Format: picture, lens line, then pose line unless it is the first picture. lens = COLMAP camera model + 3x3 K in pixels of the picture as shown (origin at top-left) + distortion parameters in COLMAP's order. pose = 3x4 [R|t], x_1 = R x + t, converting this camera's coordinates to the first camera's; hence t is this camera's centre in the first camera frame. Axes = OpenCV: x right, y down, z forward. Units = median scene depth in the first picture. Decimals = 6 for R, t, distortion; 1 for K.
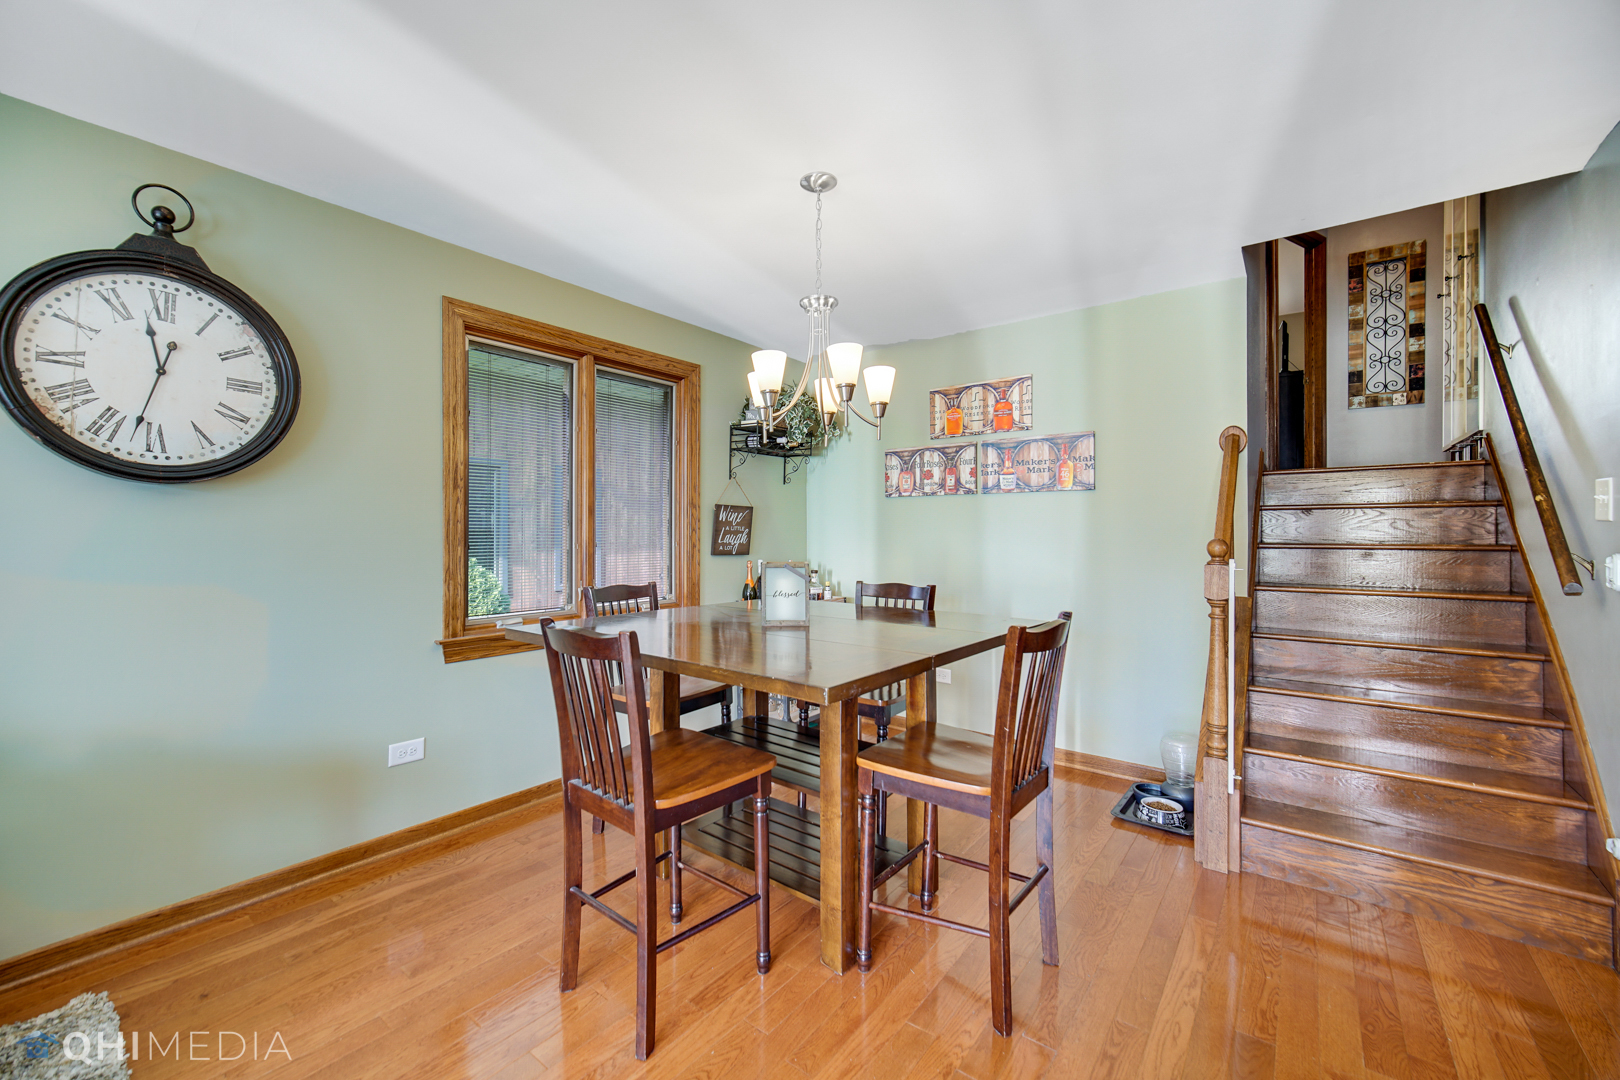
lens RADIAL K [[642.4, 0, 801.4], [0, 642.4, 534.2], [0, 0, 1]] dist [-0.001961, -0.000133]
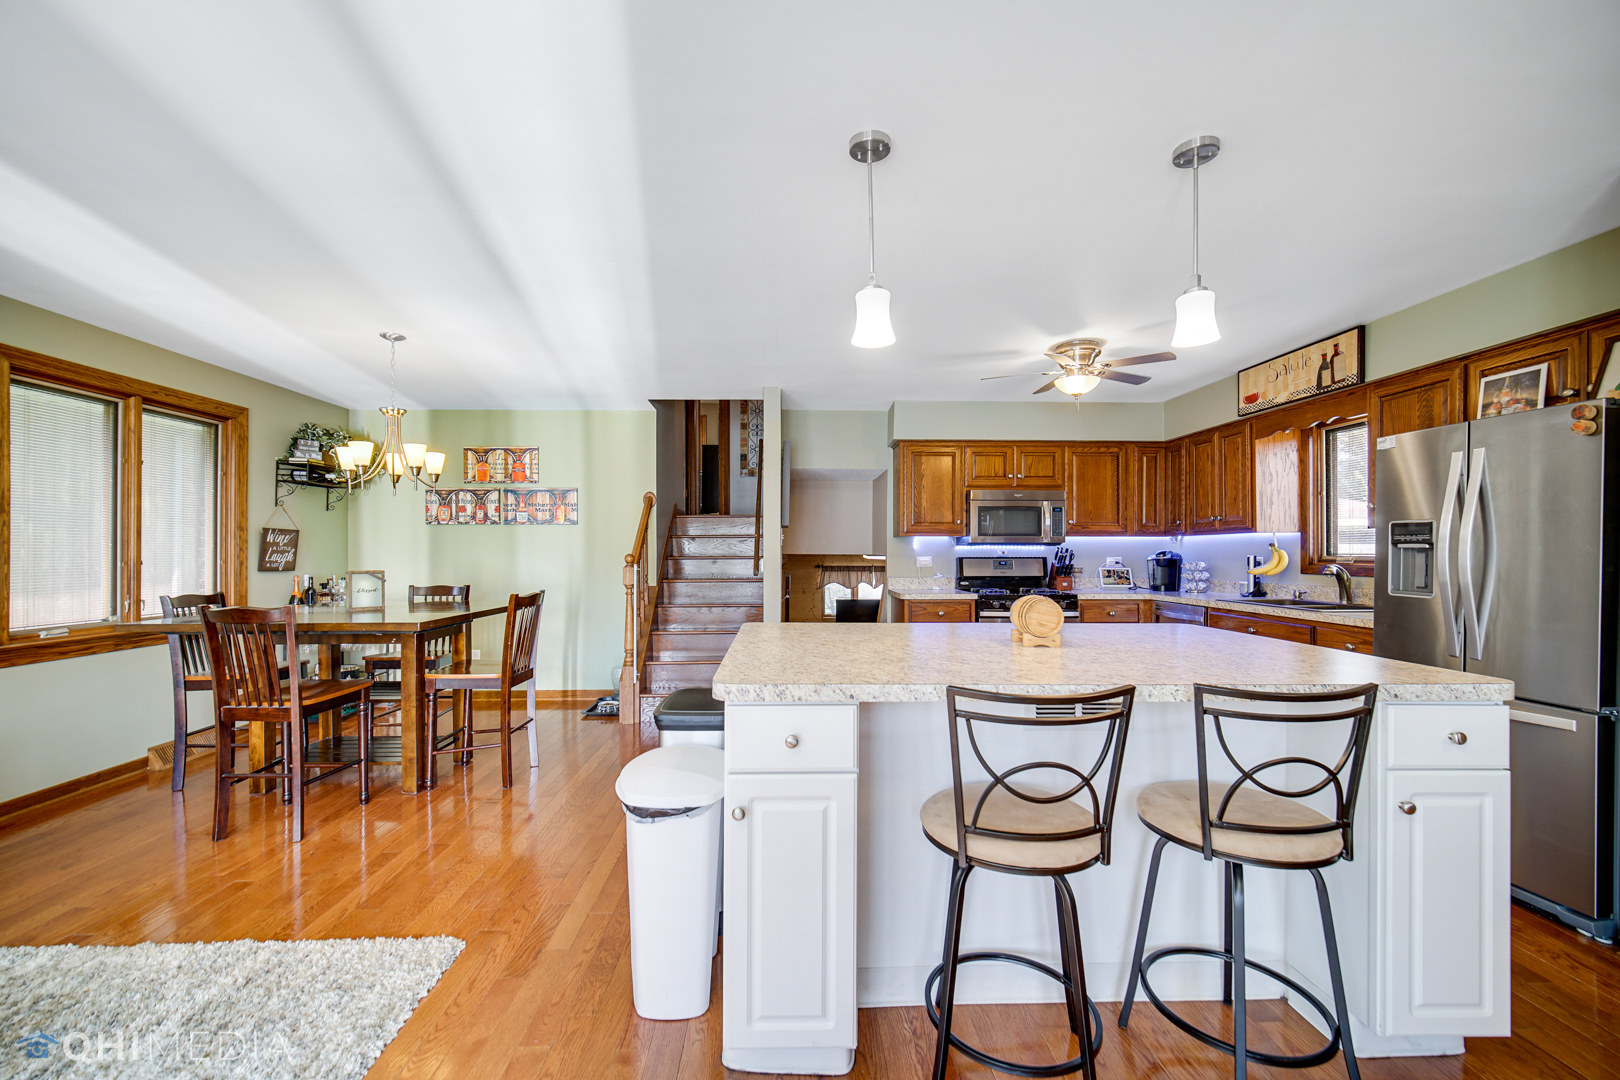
lens RADIAL K [[642.4, 0, 792.9], [0, 642.4, 546.5], [0, 0, 1]] dist [-0.001961, -0.000133]
pose [[0.776124, 0.001896, 0.630577, -0.216388], [0.005282, 0.999941, -0.009508, 0.006433], [-0.630558, 0.010710, 0.776068, -0.920713]]
